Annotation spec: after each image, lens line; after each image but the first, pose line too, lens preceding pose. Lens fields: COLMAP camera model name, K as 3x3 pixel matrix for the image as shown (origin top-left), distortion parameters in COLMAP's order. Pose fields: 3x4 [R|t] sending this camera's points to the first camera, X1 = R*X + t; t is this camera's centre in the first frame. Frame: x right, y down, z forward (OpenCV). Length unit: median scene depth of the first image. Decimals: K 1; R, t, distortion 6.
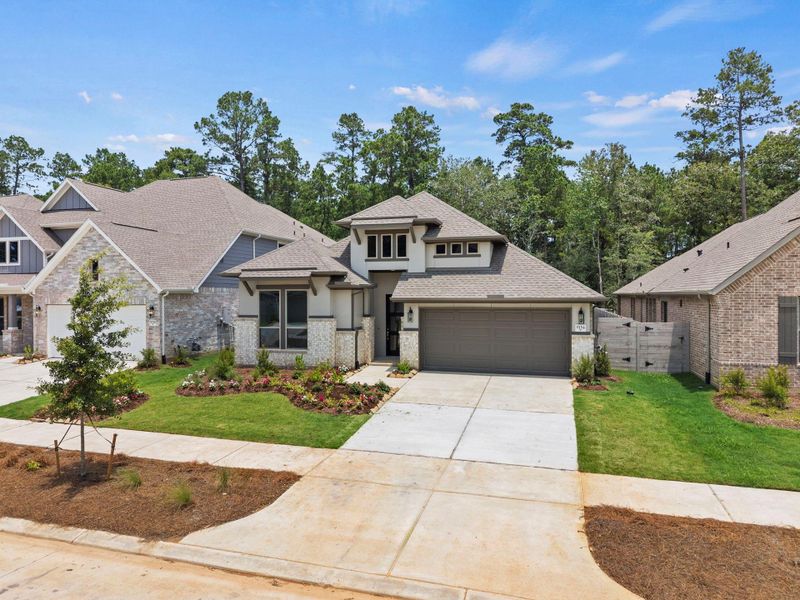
lens RADIAL K [[540.2, 0, 400.3], [0, 540.2, 300.8], [0, 0, 1]] dist [0.011793, -0.010977]
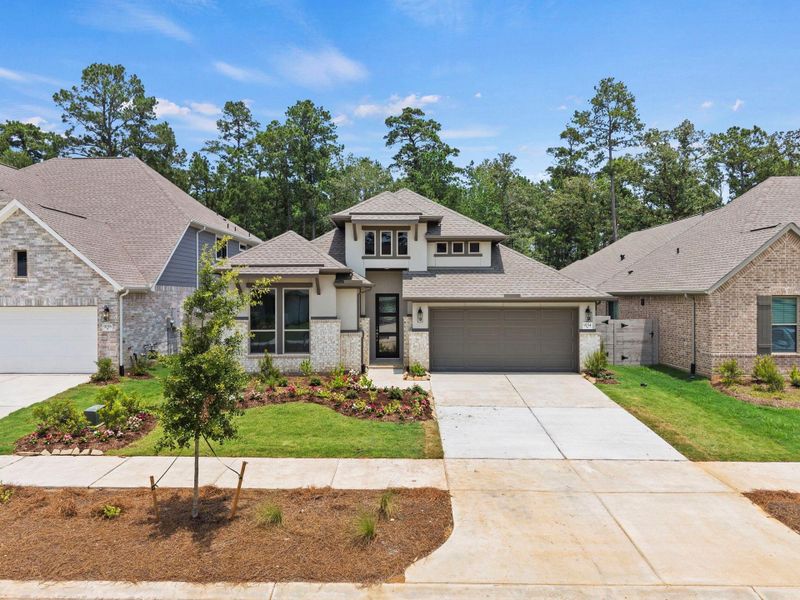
lens RADIAL K [[540.2, 0, 402.3], [0, 540.2, 301.8], [0, 0, 1]] dist [0.011793, -0.010977]
pose [[0.961418, -0.002484, 0.275082, -0.272516], [0.002479, 0.999997, 0.000365, 0.002229], [-0.275082, 0.000331, 0.961421, 0.077196]]
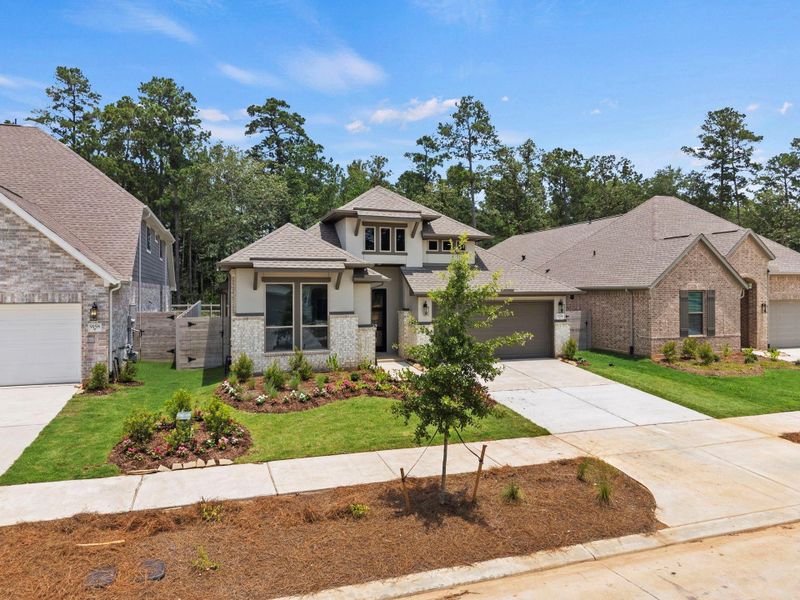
lens RADIAL K [[540.2, 0, 405.8], [0, 540.2, 297.6], [0, 0, 1]] dist [0.011793, -0.010977]
pose [[0.811516, -0.006207, 0.584297, -0.591963], [0.007567, 0.999971, 0.000113, 0.004505], [-0.584281, 0.004330, 0.811540, 0.194019]]
